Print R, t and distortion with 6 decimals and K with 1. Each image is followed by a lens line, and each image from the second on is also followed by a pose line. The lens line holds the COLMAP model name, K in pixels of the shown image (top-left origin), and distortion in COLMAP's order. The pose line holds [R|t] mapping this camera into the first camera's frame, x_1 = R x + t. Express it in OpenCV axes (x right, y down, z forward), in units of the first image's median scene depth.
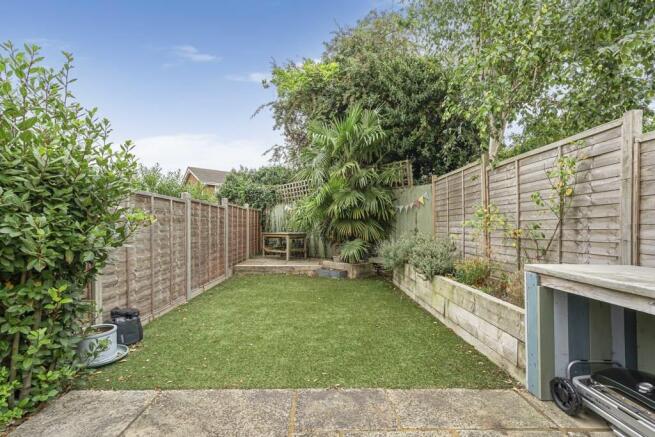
lens RADIAL K [[295.4, 0, 327.6], [0, 295.4, 228.0], [0, 0, 1]] dist [0.001788, 0.000128]
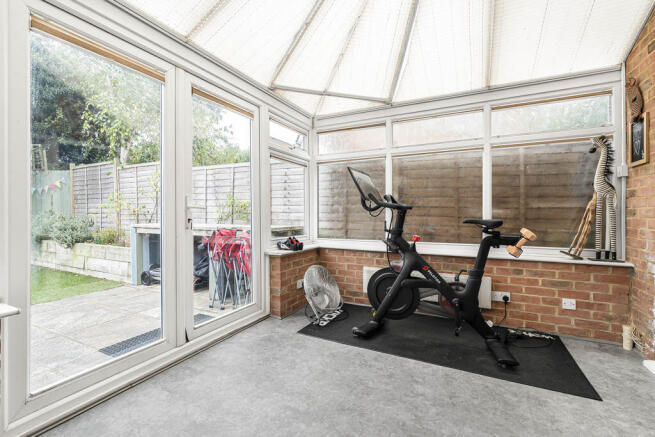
lens RADIAL K [[298.1, 0, 326.4], [0, 298.1, 207.2], [0, 0, 1]] dist [0.001057, -0.000023]
pose [[0.487102, -0.001222, 0.873345, -0.163588], [0.012267, 0.999910, -0.005442, 0.009858], [-0.873259, 0.013365, 0.487073, -0.408111]]
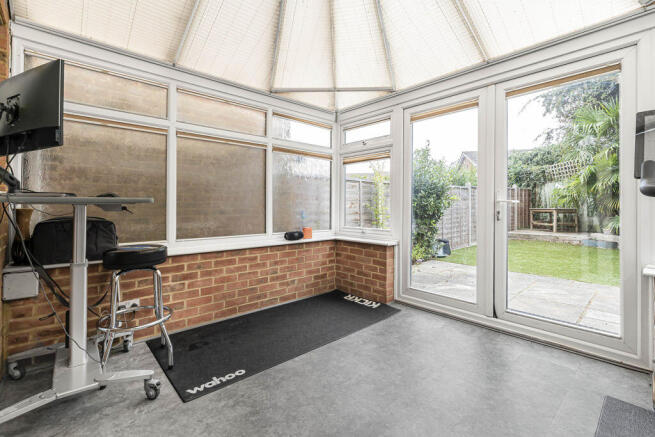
lens RADIAL K [[298.1, 0, 326.4], [0, 298.1, 207.2], [0, 0, 1]] dist [0.001057, -0.000023]
pose [[0.649595, -0.000673, -0.760281, 0.209305], [0.001333, 0.999999, 0.000254, 0.014508], [0.760280, -0.001179, 0.649595, -0.524568]]
